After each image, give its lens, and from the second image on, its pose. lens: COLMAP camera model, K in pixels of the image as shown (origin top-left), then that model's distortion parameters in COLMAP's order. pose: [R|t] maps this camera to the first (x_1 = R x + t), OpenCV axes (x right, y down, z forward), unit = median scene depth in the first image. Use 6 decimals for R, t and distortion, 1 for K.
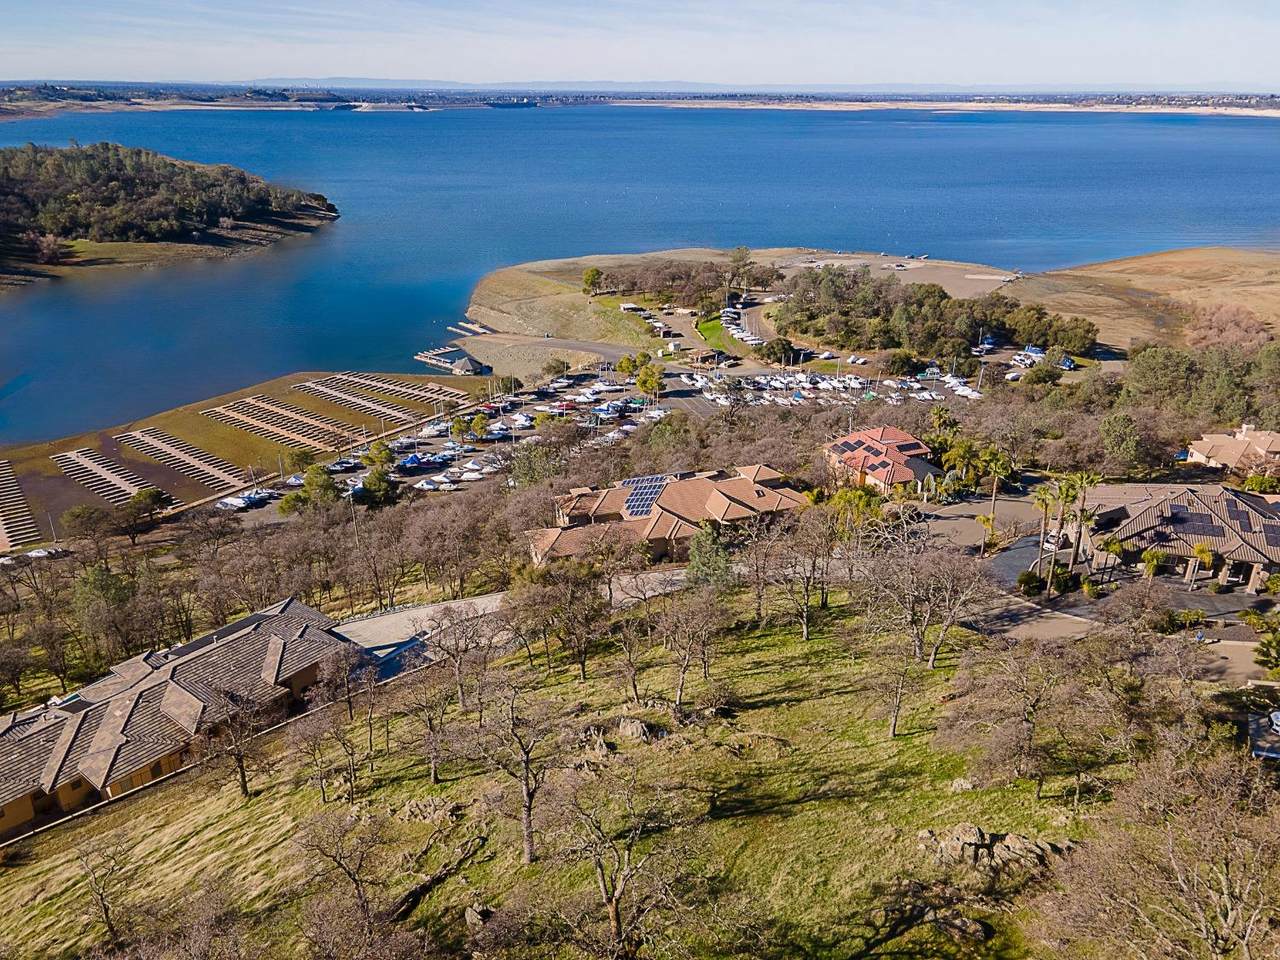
lens RADIAL K [[965.4, 0, 628.8], [0, 965.4, 454.3], [0, 0, 1]] dist [0.034304, 0.011417]
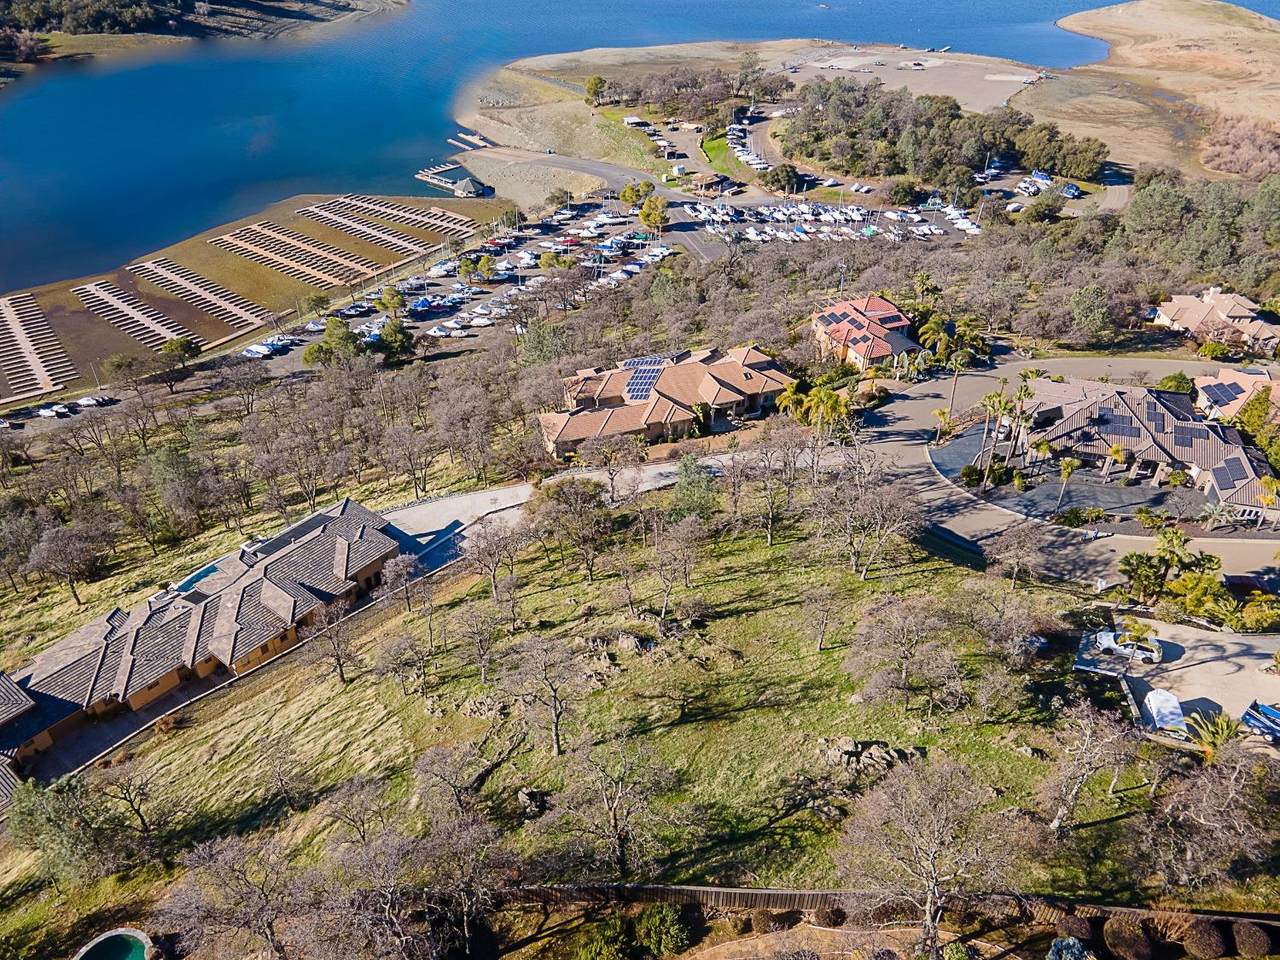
lens RADIAL K [[980.0, 0, 632.2], [0, 980.0, 460.0], [0, 0, 1]] dist [0.037051, 0.010190]
pose [[0.999996, 0.002744, -0.000736, 0.003837], [-0.002511, 0.974750, 0.223285, -0.109269], [0.001330, -0.223282, 0.974753, -0.112432]]
